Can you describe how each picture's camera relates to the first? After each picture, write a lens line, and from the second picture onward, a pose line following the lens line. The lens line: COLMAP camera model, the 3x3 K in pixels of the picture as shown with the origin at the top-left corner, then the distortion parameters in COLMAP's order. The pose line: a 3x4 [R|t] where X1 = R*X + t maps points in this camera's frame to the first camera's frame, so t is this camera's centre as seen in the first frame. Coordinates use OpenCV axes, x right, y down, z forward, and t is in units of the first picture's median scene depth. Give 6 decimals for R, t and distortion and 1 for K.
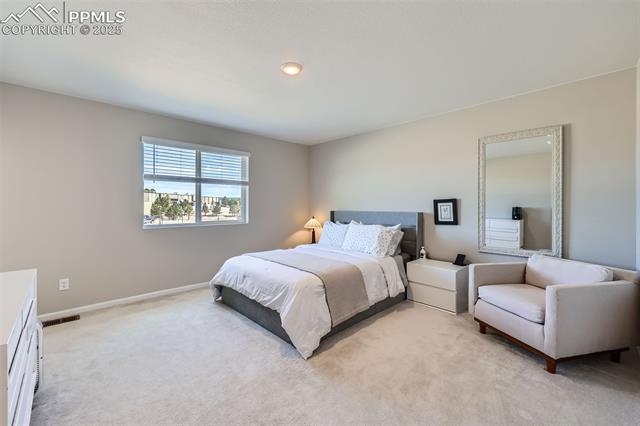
lens RADIAL K [[263.3, 0, 321.2], [0, 263.3, 206.5], [0, 0, 1]] dist [0.000082, 0.000098]
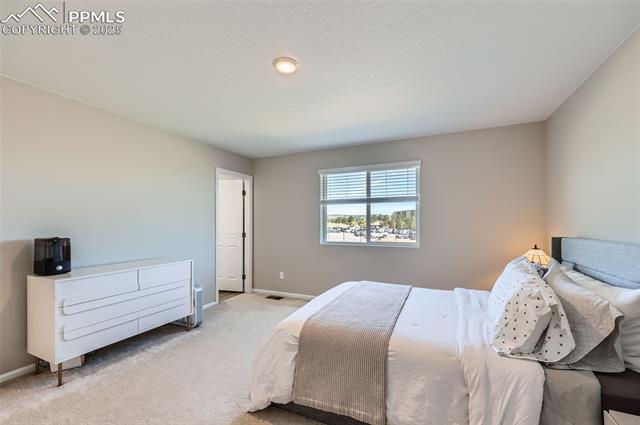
lens RADIAL K [[267.5, 0, 319.4], [0, 267.5, 221.5], [0, 0, 1]] dist [0.000311, -0.000014]
pose [[0.356720, -0.002682, -0.934208, 0.486605], [0.000389, 0.999996, -0.002722, -0.018014], [0.934211, 0.000608, 0.356720, 0.526437]]
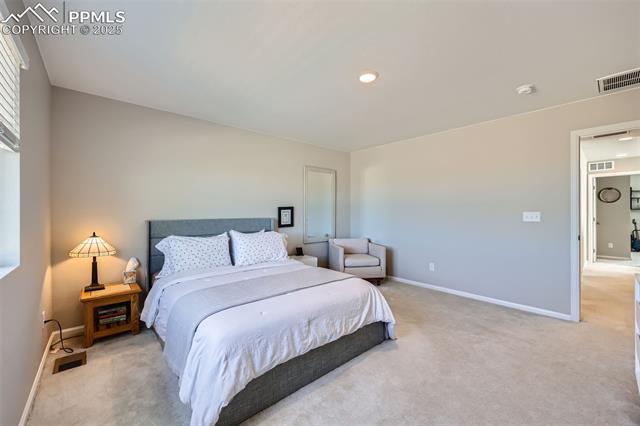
lens RADIAL K [[263.3, 0, 321.2], [0, 263.3, 206.5], [0, 0, 1]] dist [0.000082, 0.000098]
pose [[0.037897, 0.019907, 0.999083, -0.763280], [0.003172, 0.999794, -0.020041, -0.003382], [-0.999277, 0.003929, 0.037827, 0.766286]]
